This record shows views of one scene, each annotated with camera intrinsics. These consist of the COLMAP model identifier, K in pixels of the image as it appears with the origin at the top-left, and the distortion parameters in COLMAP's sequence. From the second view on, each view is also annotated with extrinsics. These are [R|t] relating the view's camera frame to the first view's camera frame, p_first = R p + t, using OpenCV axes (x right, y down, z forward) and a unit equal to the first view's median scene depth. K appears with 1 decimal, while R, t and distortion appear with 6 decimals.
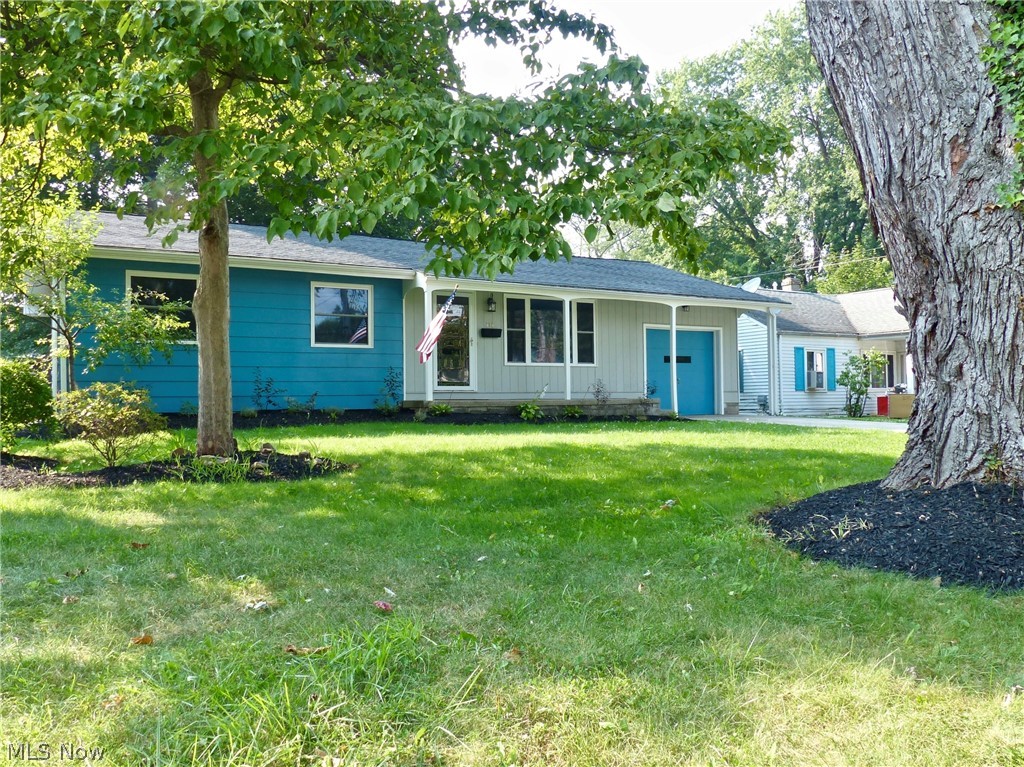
lens RADIAL K [[744.5, 0, 512.0], [0, 744.5, 383.5], [0, 0, 1]] dist [0.000168, -0.000122]
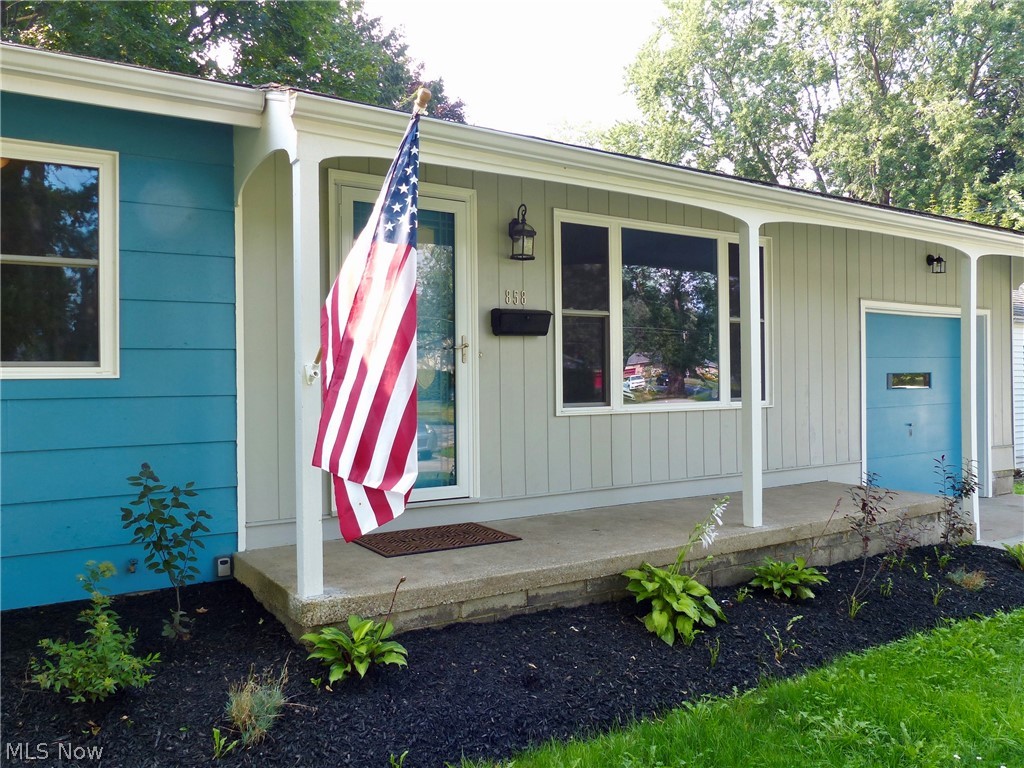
lens RADIAL K [[822.3, 0, 512.0], [0, 822.3, 384.0], [0, 0, 1]] dist [-0.011261, -0.003042]
pose [[0.999112, 0.002846, 0.042040, -0.046787], [-0.003651, 0.999811, 0.019076, -0.046642], [-0.041977, -0.019212, 0.998934, 0.622249]]
